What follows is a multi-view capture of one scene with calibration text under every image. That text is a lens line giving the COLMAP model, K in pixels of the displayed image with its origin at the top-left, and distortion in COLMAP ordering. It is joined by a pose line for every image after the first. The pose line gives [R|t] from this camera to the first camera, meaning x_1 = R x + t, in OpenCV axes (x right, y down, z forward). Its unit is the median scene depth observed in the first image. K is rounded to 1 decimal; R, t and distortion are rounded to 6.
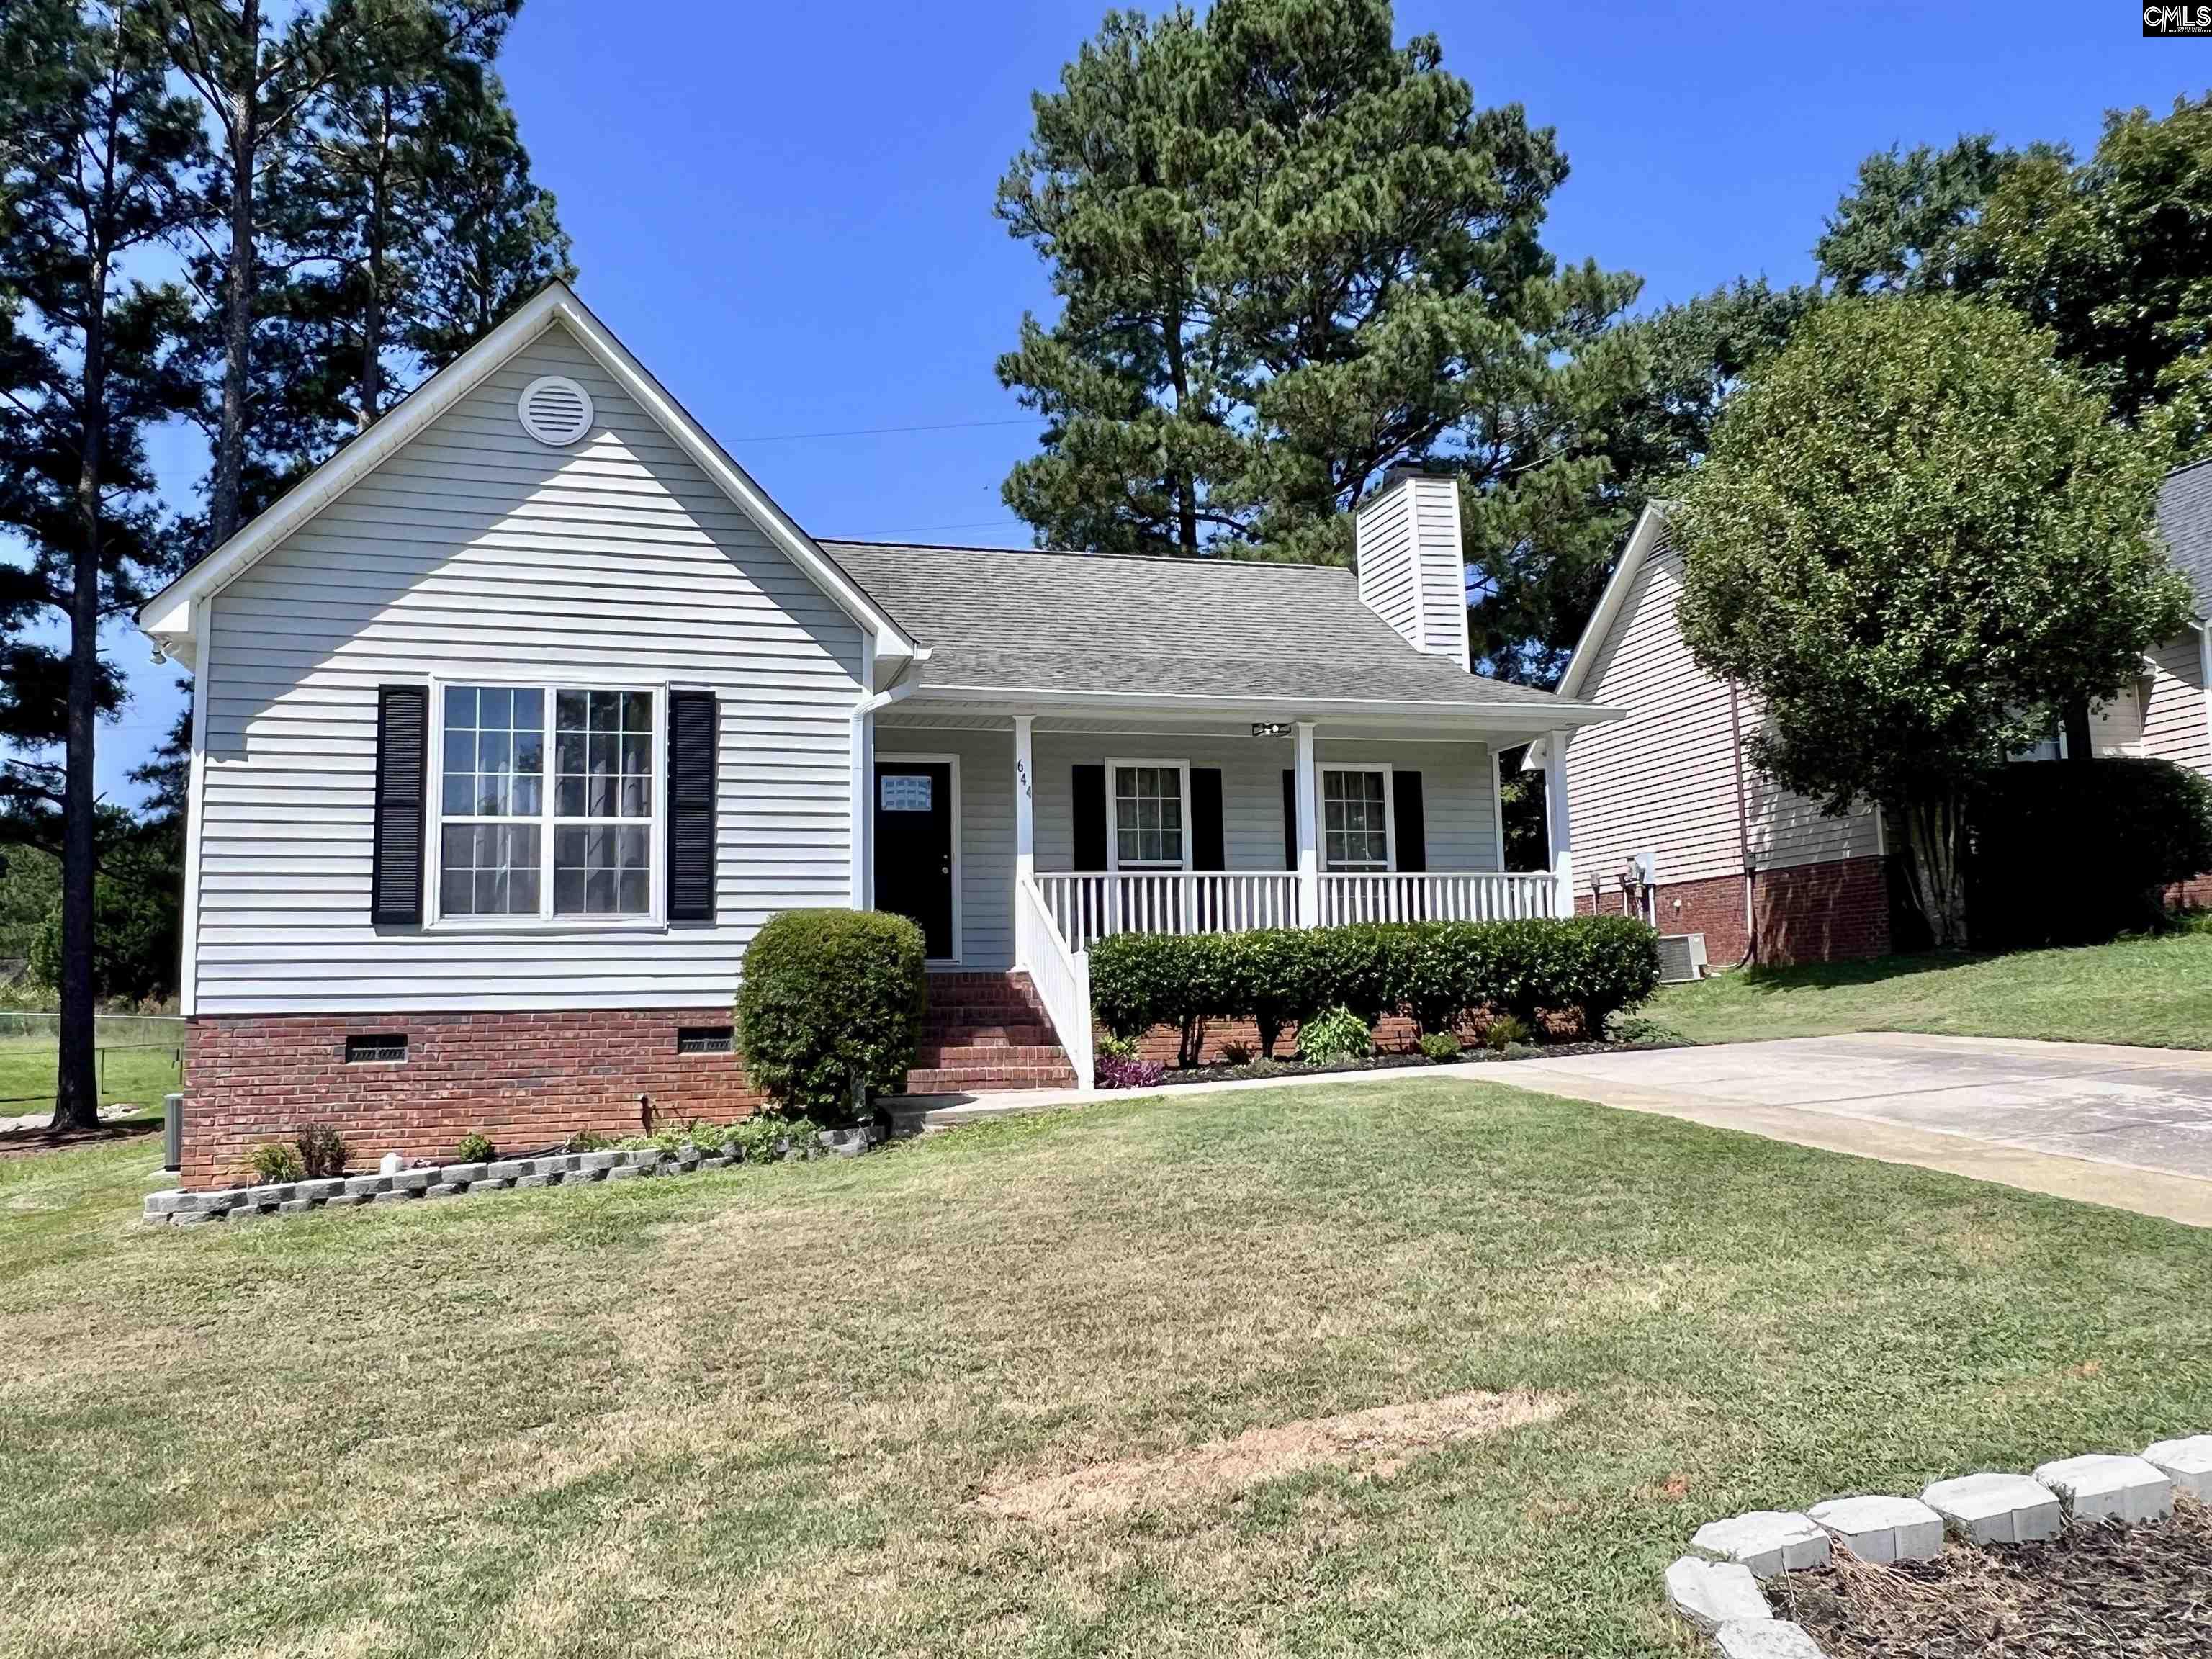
lens RADIAL K [[1678.6, 0, 1105.3], [0, 1678.6, 812.9], [0, 0, 1]] dist [-0.004023, -0.001644]
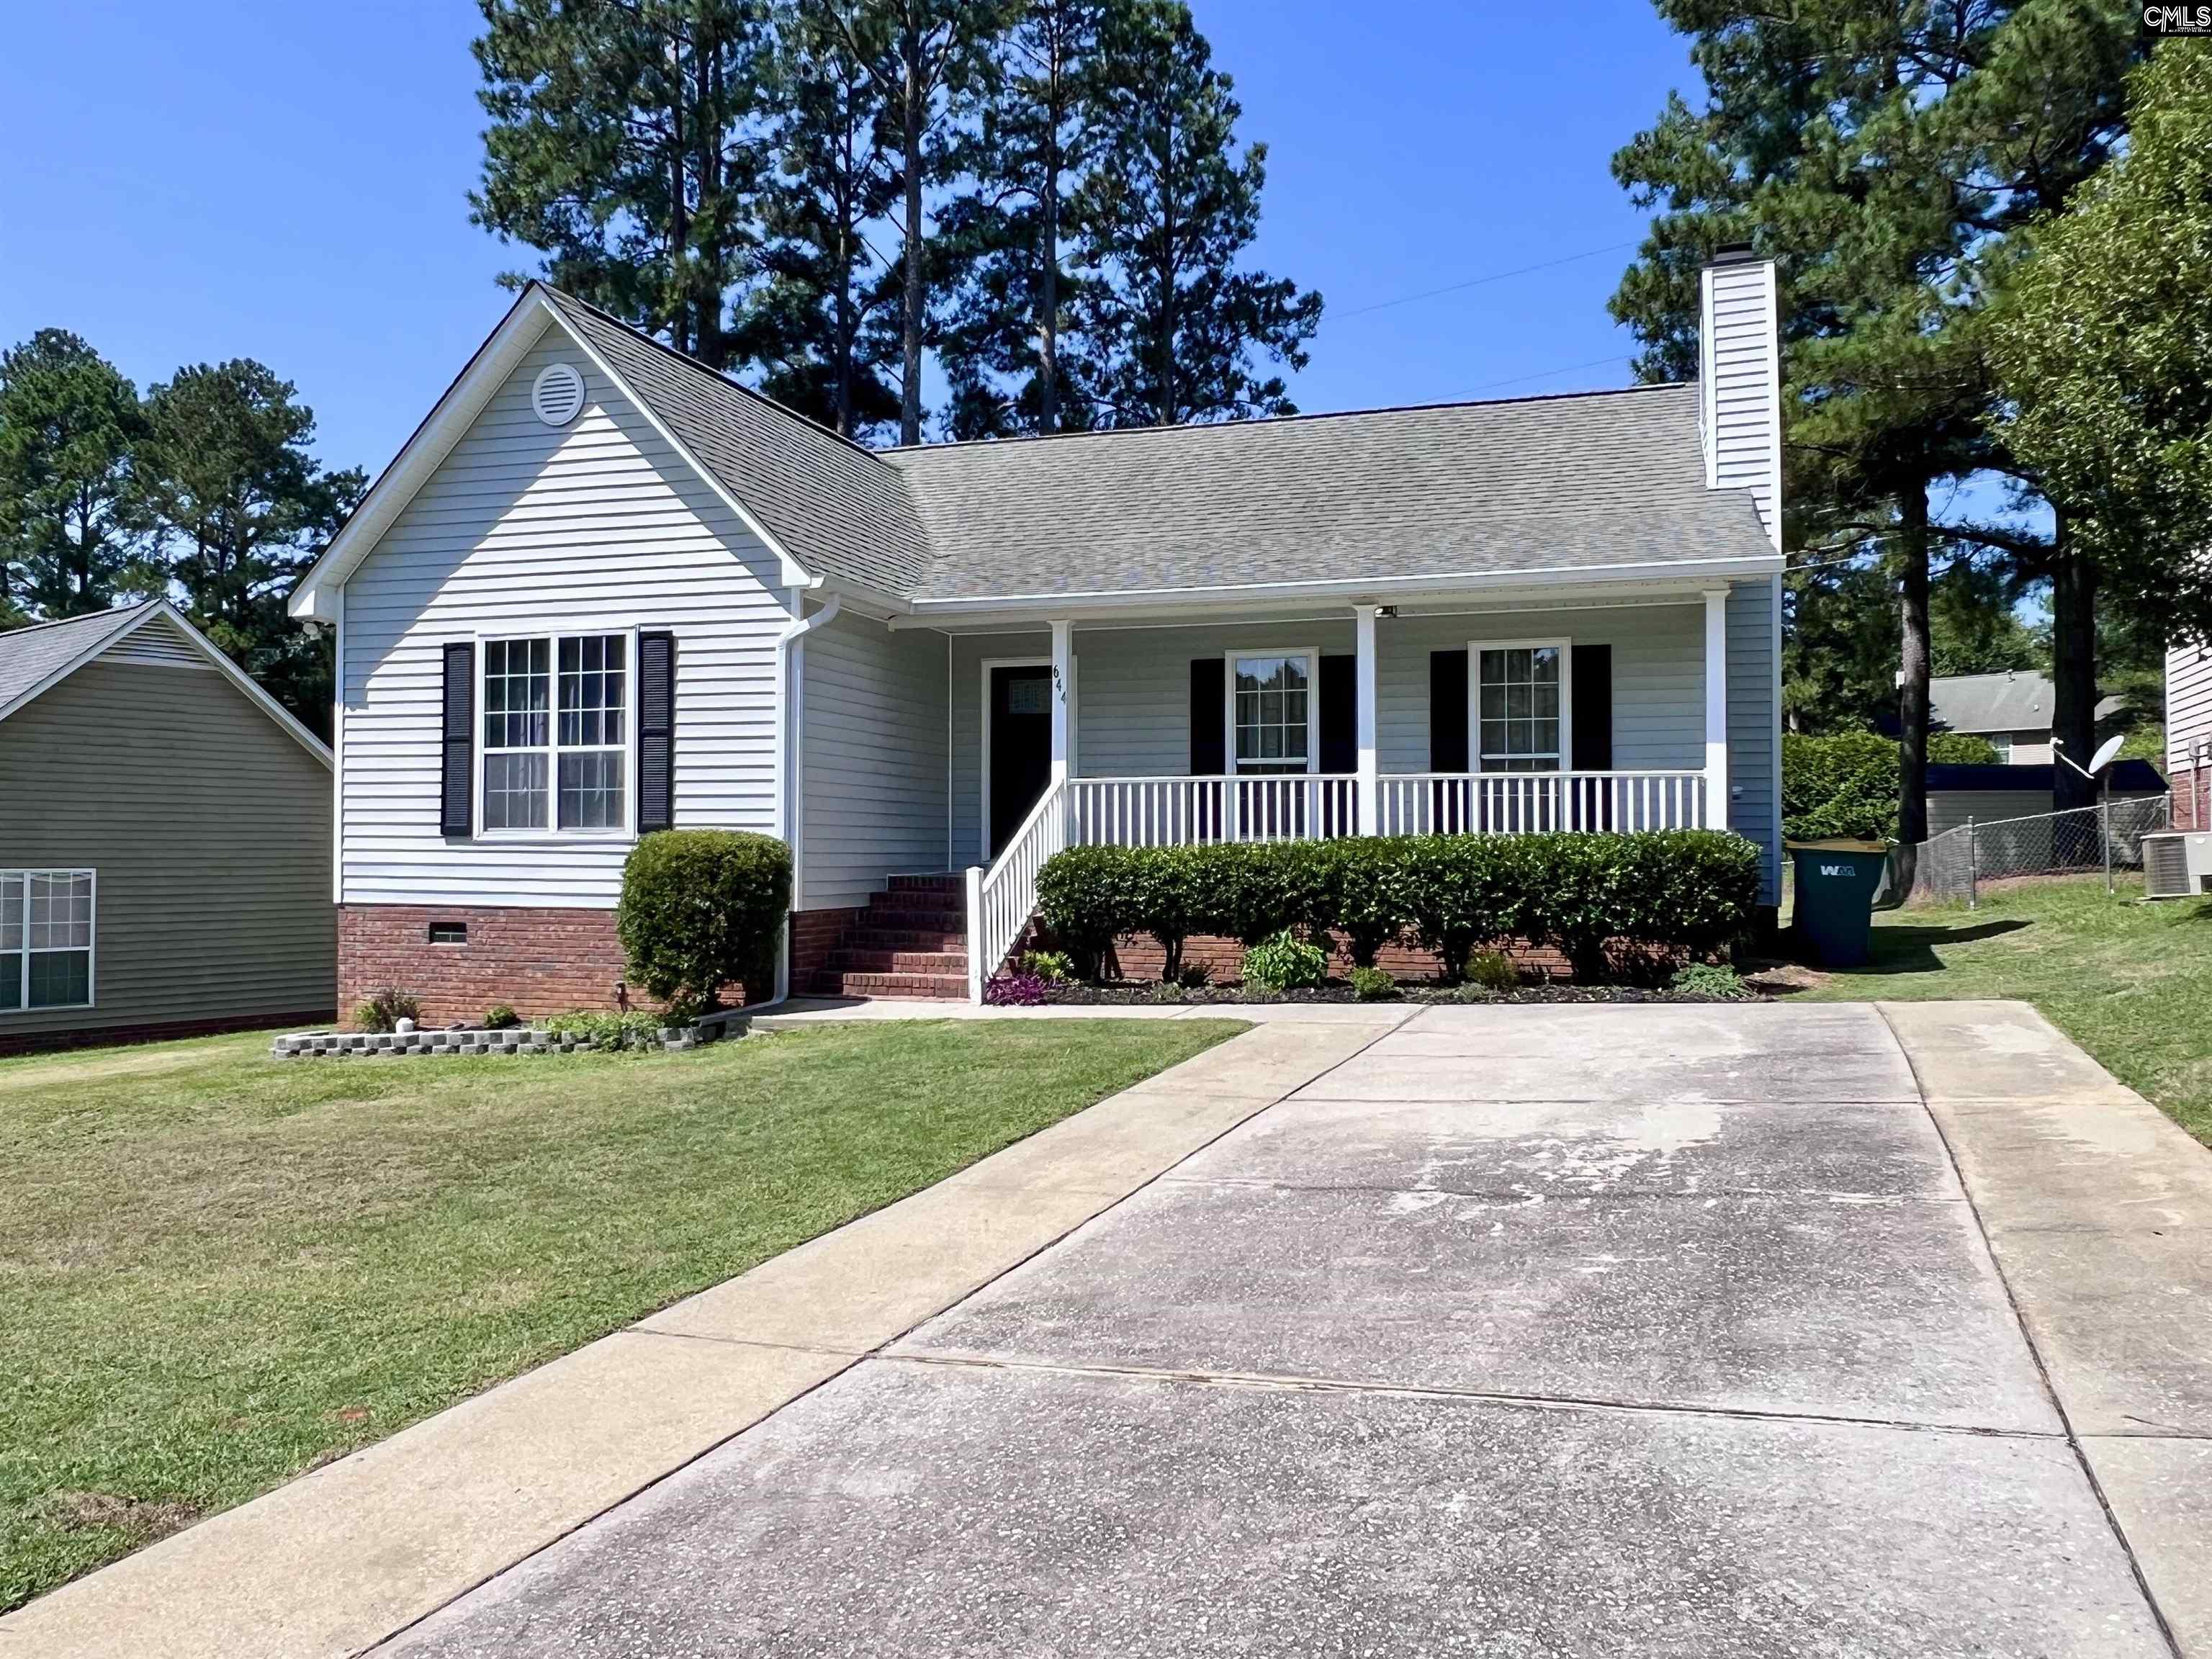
lens RADIAL K [[1685.0, 0, 1106.0], [0, 1685.0, 829.5], [0, 0, 1]] dist [-0.007487, -0.002851]
pose [[0.820722, 0.016501, -0.571089, 0.578926], [0.044720, 0.994661, 0.093007, -0.028060], [0.569574, -0.101872, 0.815602, 0.208452]]
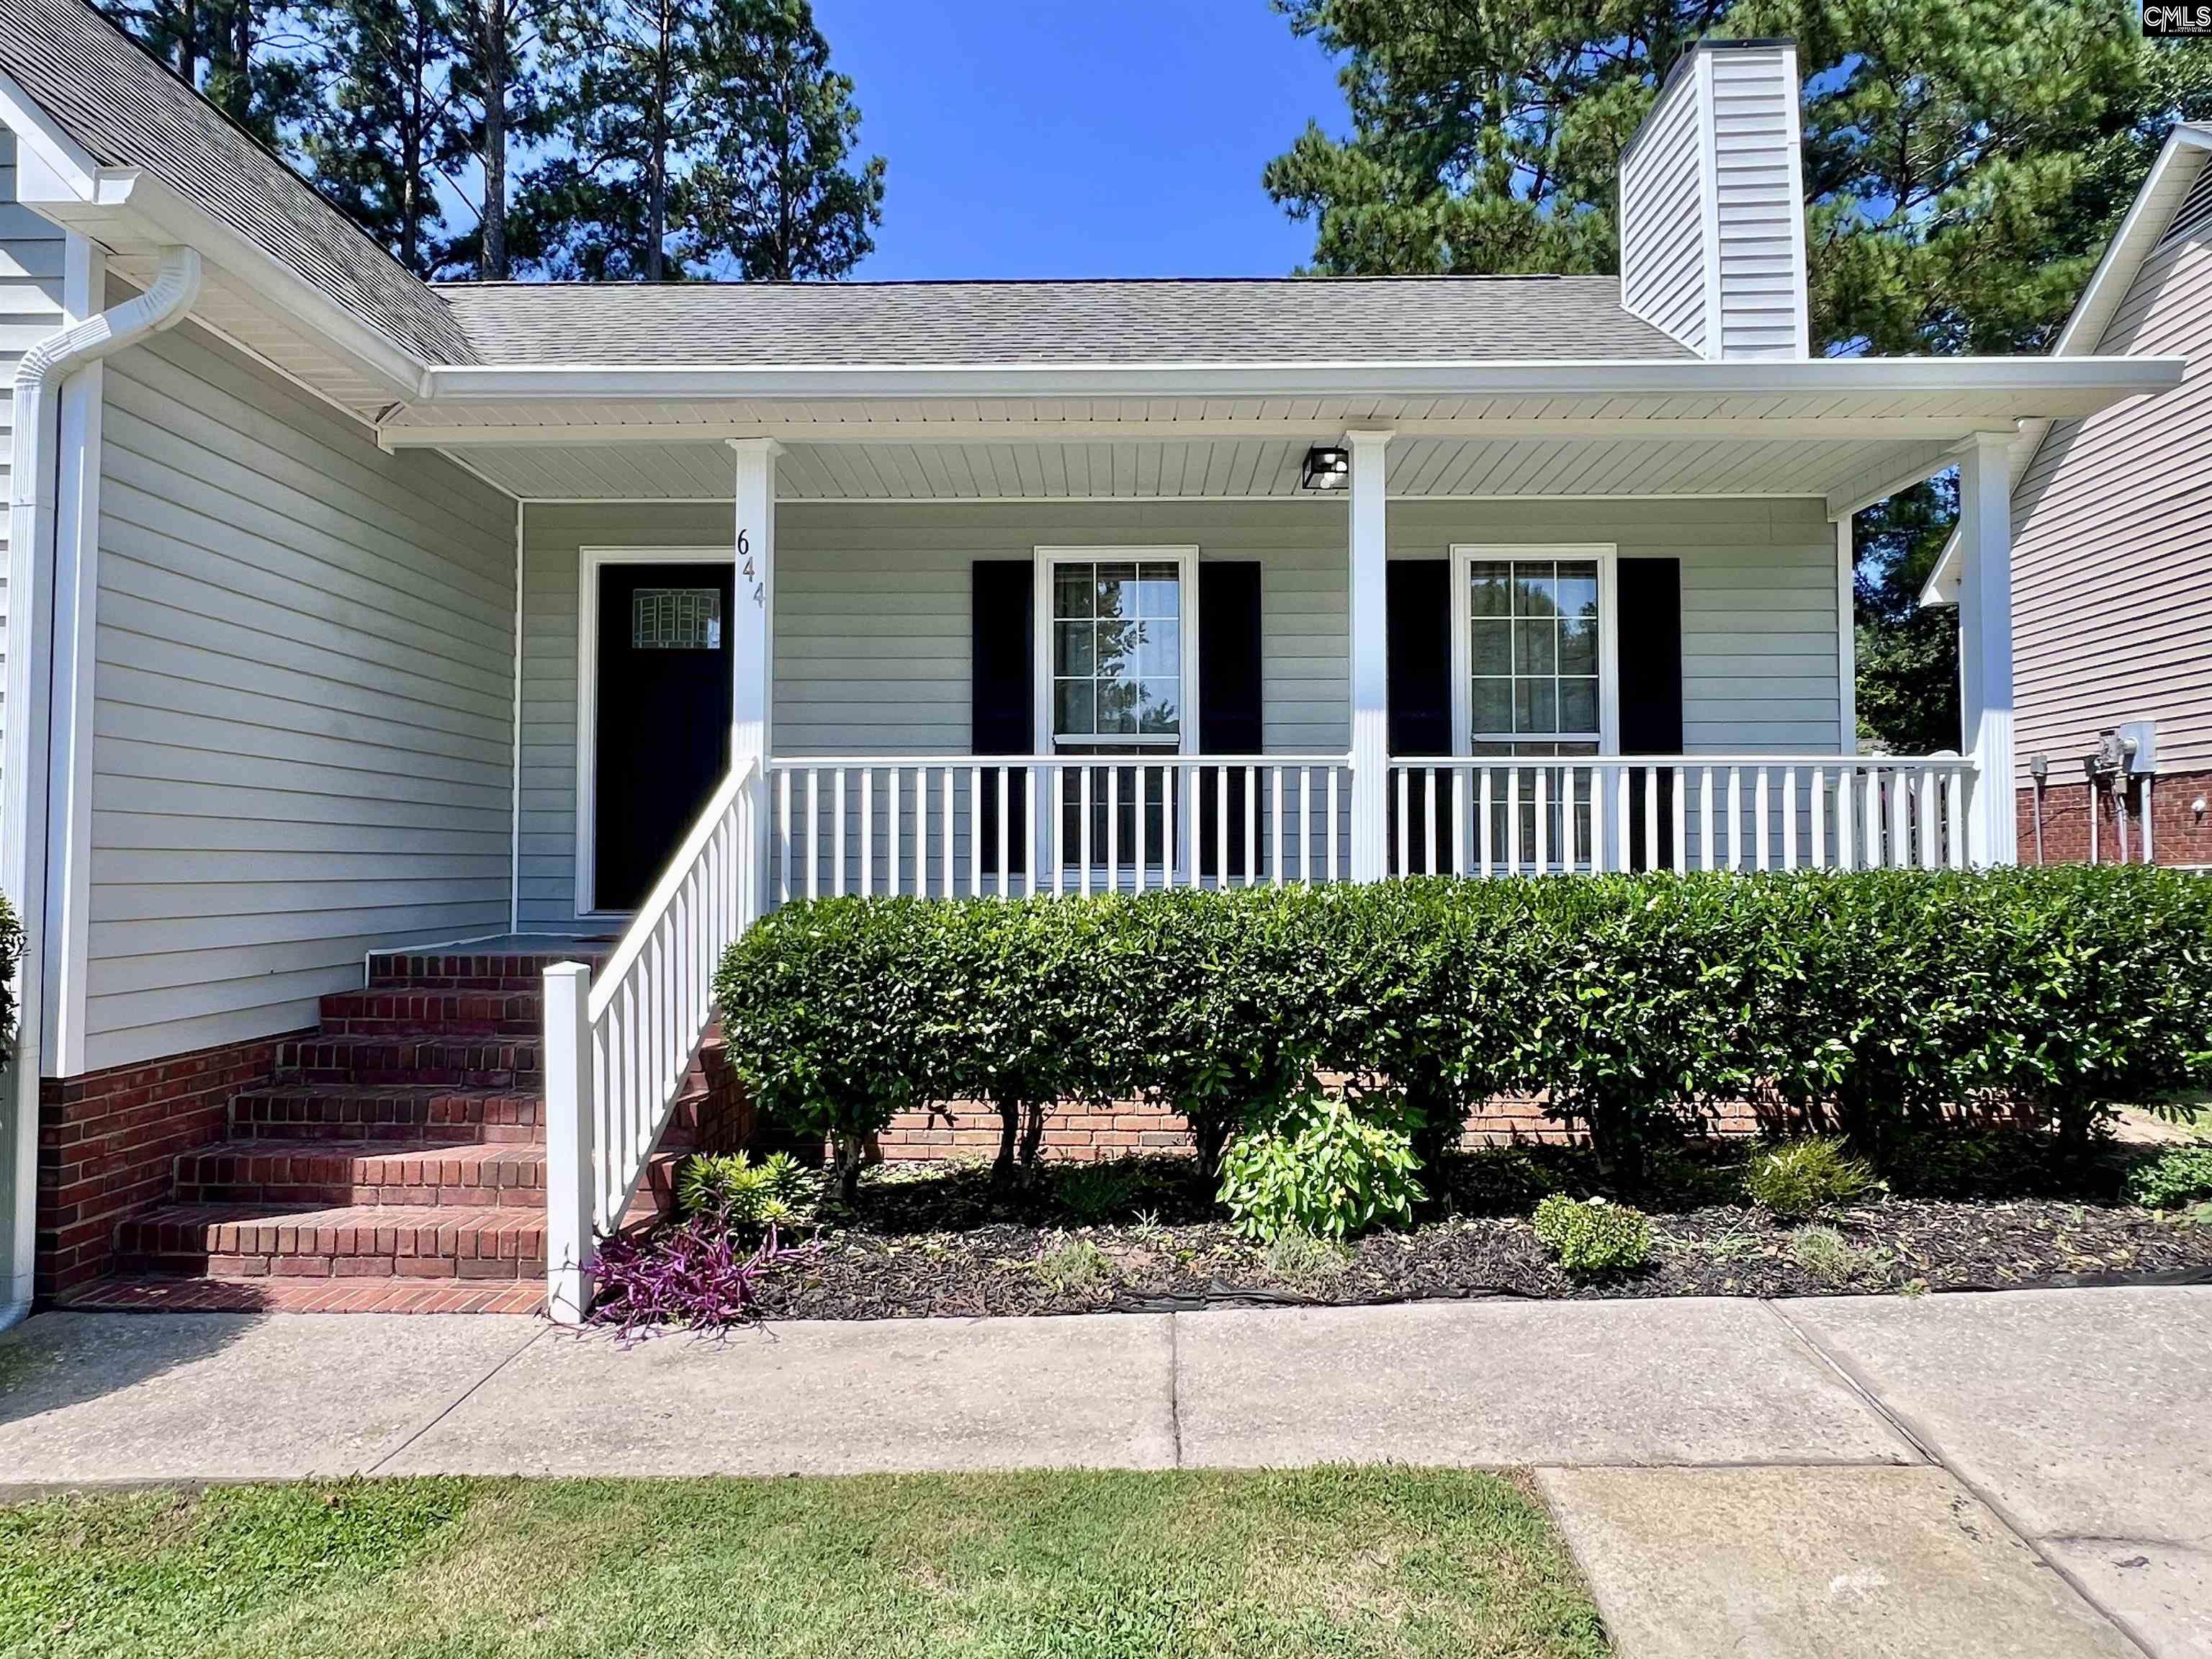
lens RADIAL K [[1355.4, 0, 1104.6], [0, 1355.4, 820.9], [0, 0, 1]] dist [0.000877, -0.000363]
pose [[0.953704, 0.013035, -0.300466, 0.183818], [0.012504, 0.996478, 0.082919, 0.023336], [0.300488, -0.082837, 0.950181, 0.687086]]
